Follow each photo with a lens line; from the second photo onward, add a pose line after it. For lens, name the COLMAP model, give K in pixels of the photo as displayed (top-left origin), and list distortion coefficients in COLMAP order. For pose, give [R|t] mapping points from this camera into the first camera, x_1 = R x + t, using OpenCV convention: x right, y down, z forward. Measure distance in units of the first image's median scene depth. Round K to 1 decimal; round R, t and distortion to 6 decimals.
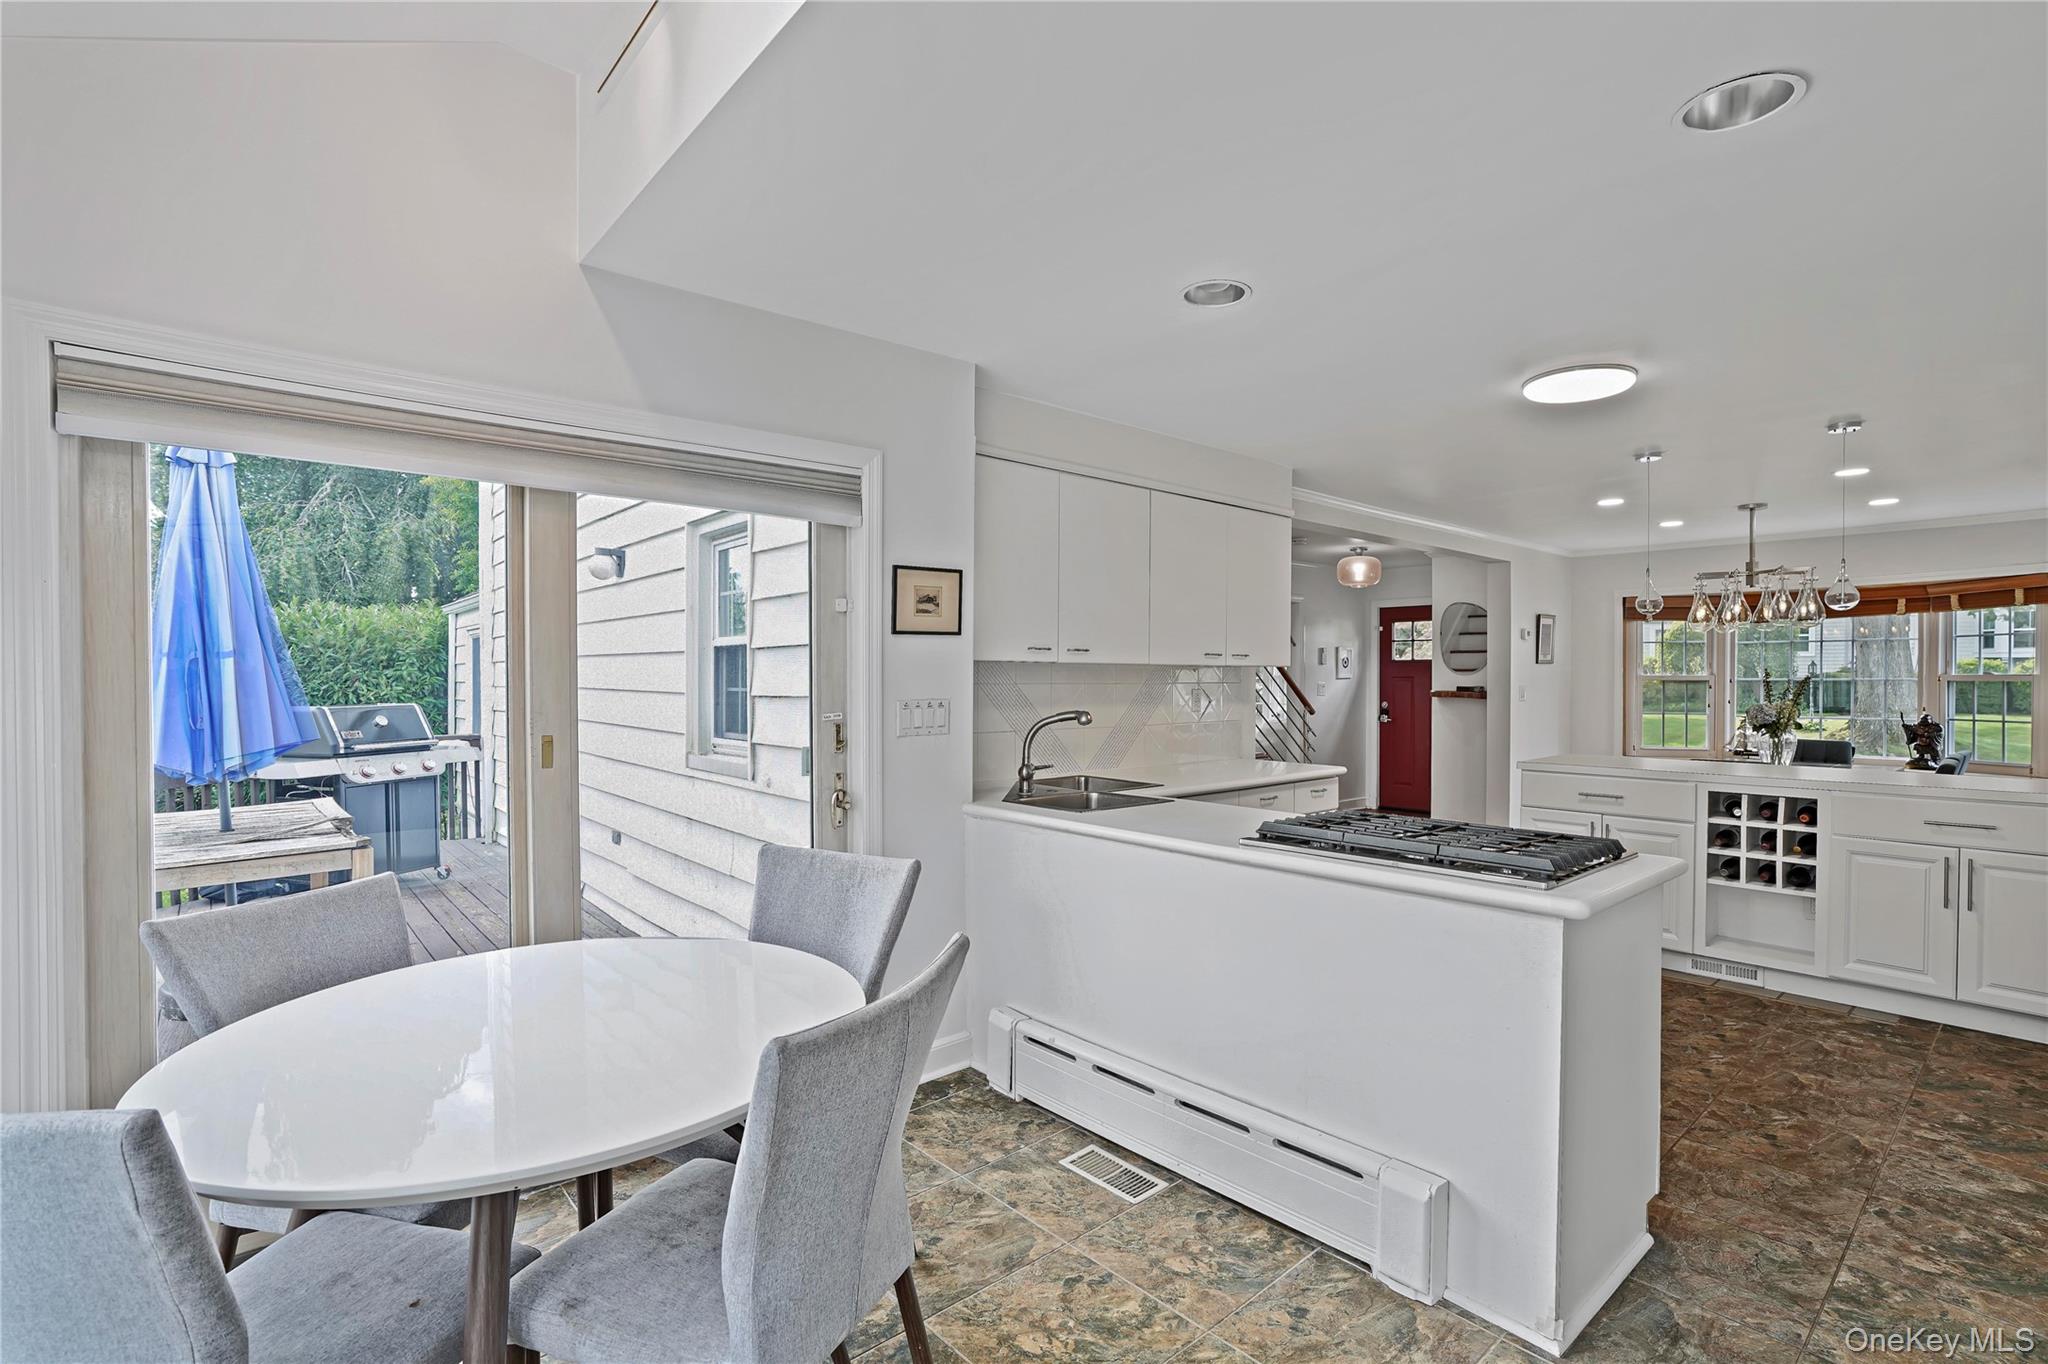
lens RADIAL K [[946.8, 0, 1025.5], [0, 946.8, 672.9], [0, 0, 1]] dist [-0.027045, 0.004795]
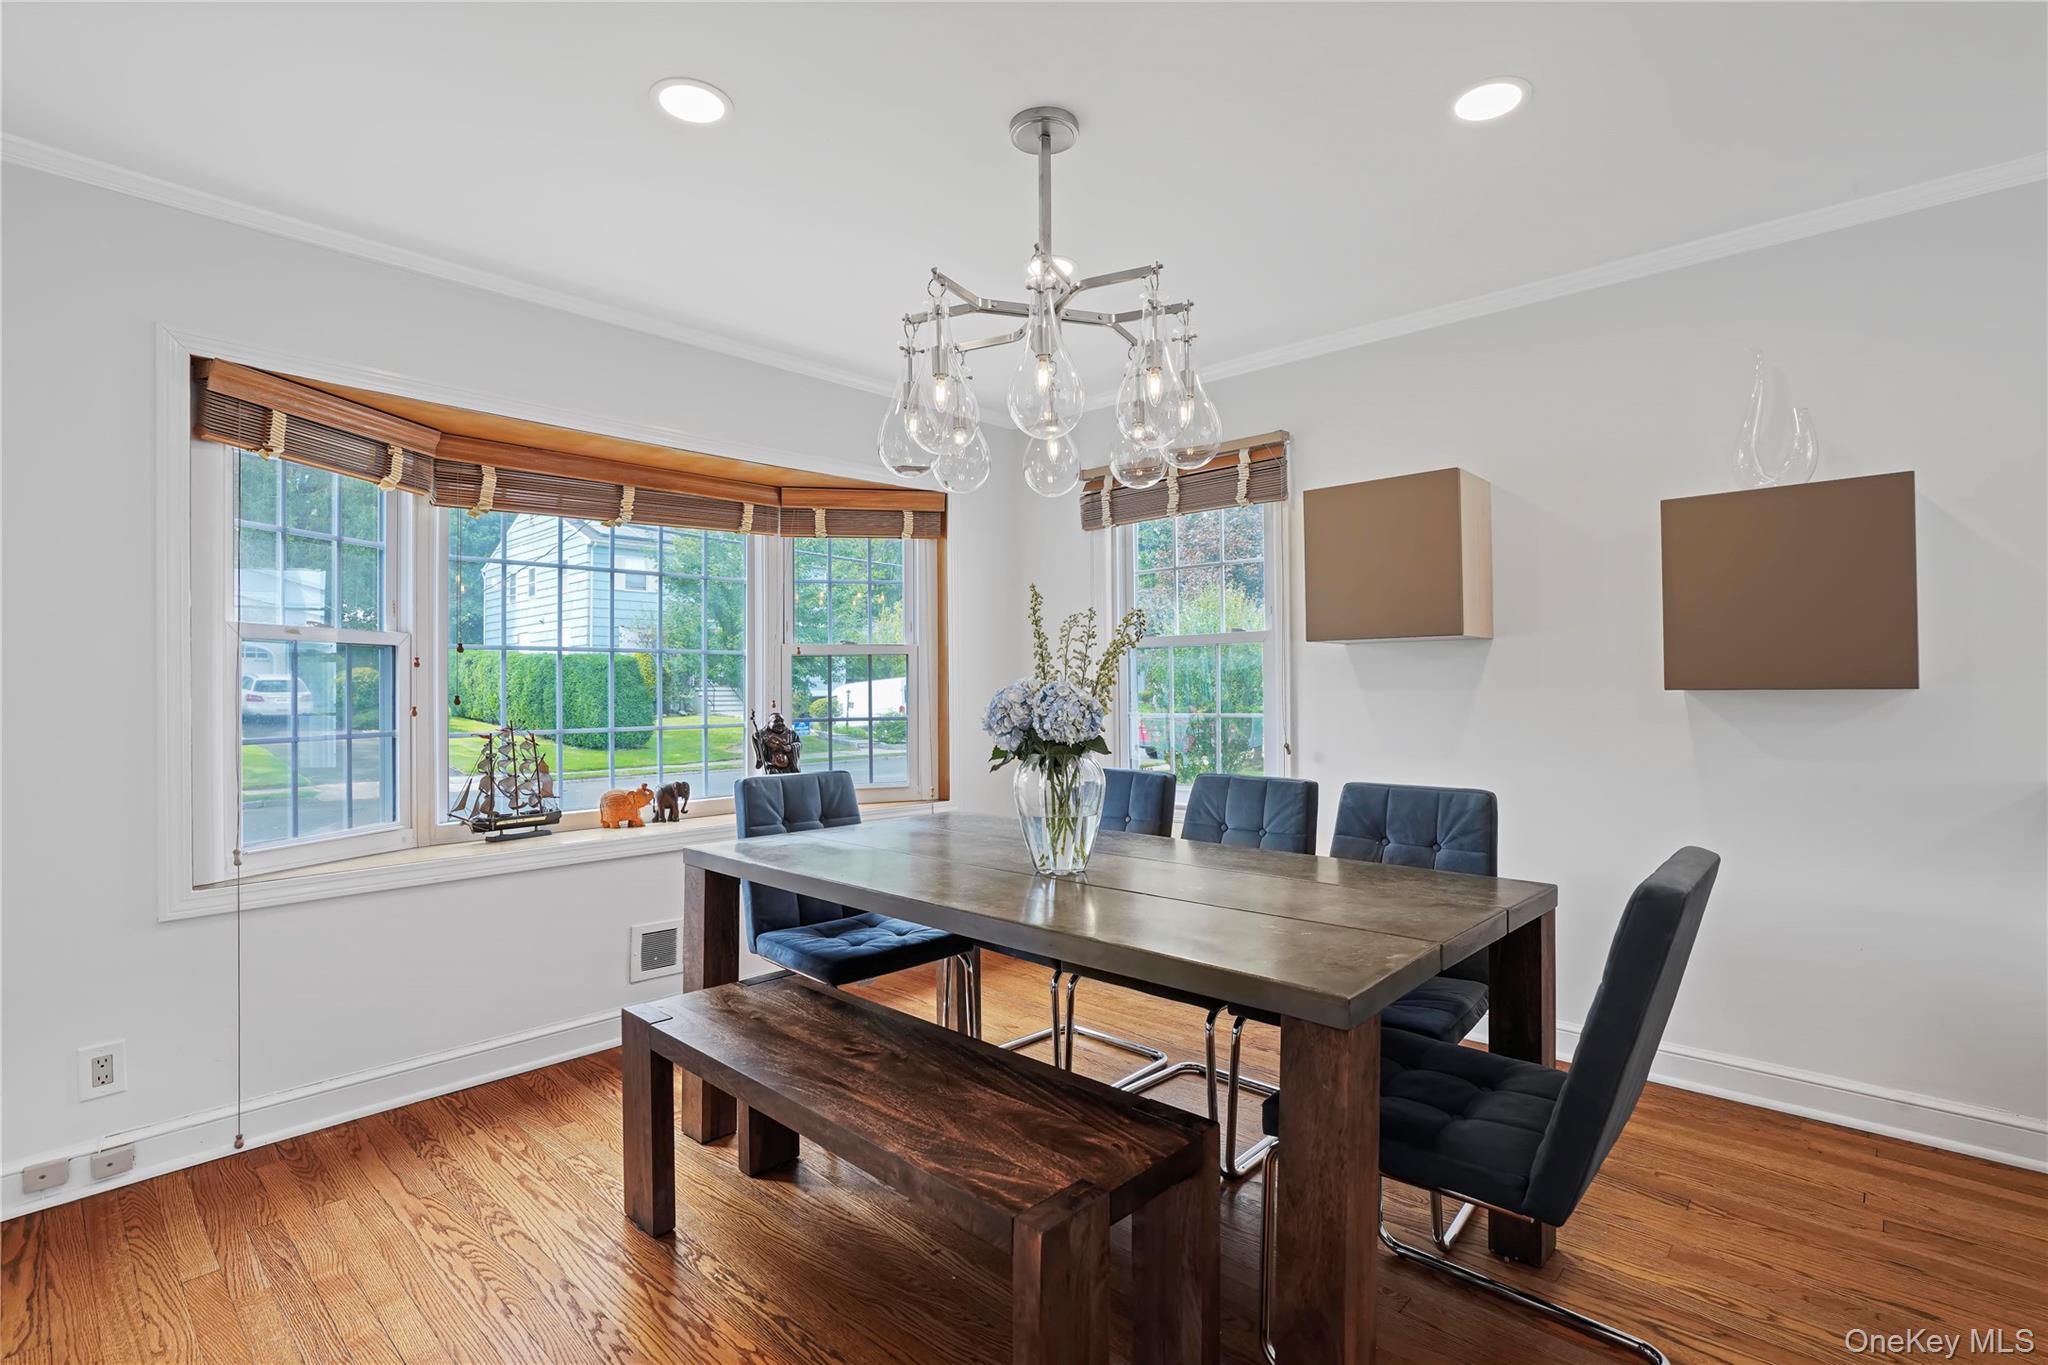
lens RADIAL K [[946.8, 0, 1024.0], [0, 946.8, 682.8], [0, 0, 1]] dist [-0.027045, 0.004795]
pose [[-0.107342, 0.002694, 0.994218, 0.379052], [0.001783, 0.999995, -0.002517, 0.029311], [-0.994221, 0.001502, -0.107346, 0.924425]]
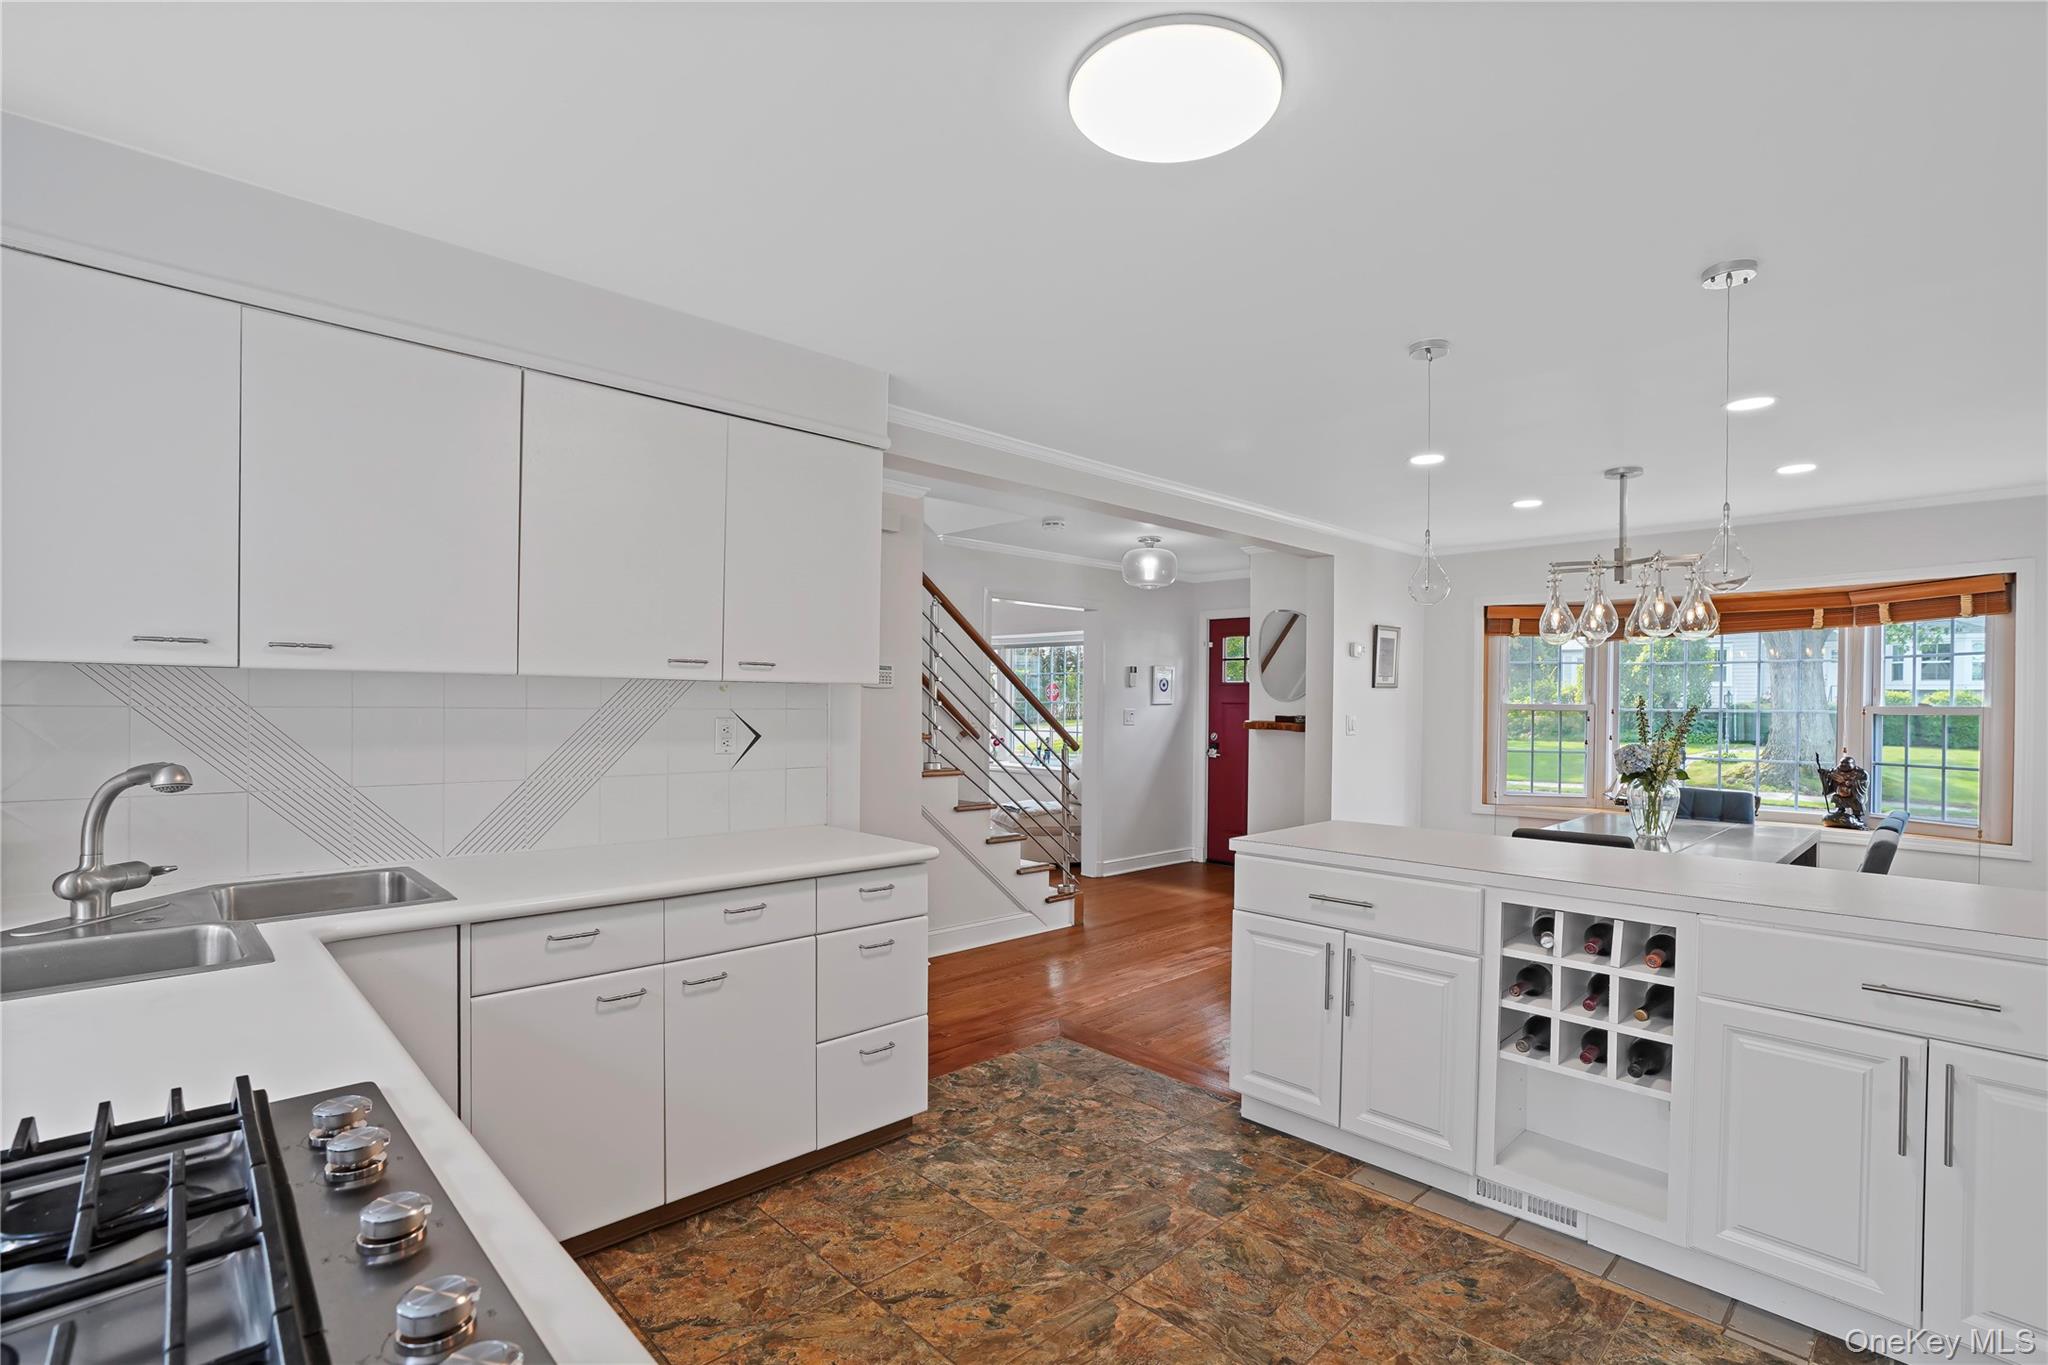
lens RADIAL K [[946.8, 0, 1016.3], [0, 946.8, 696.3], [0, 0, 1]] dist [-0.027045, 0.004795]
pose [[0.998799, 0.009050, 0.048157, 0.236665], [-0.009032, 0.999959, -0.000587, 0.000726], [-0.048161, 0.000152, 0.998840, 0.254217]]
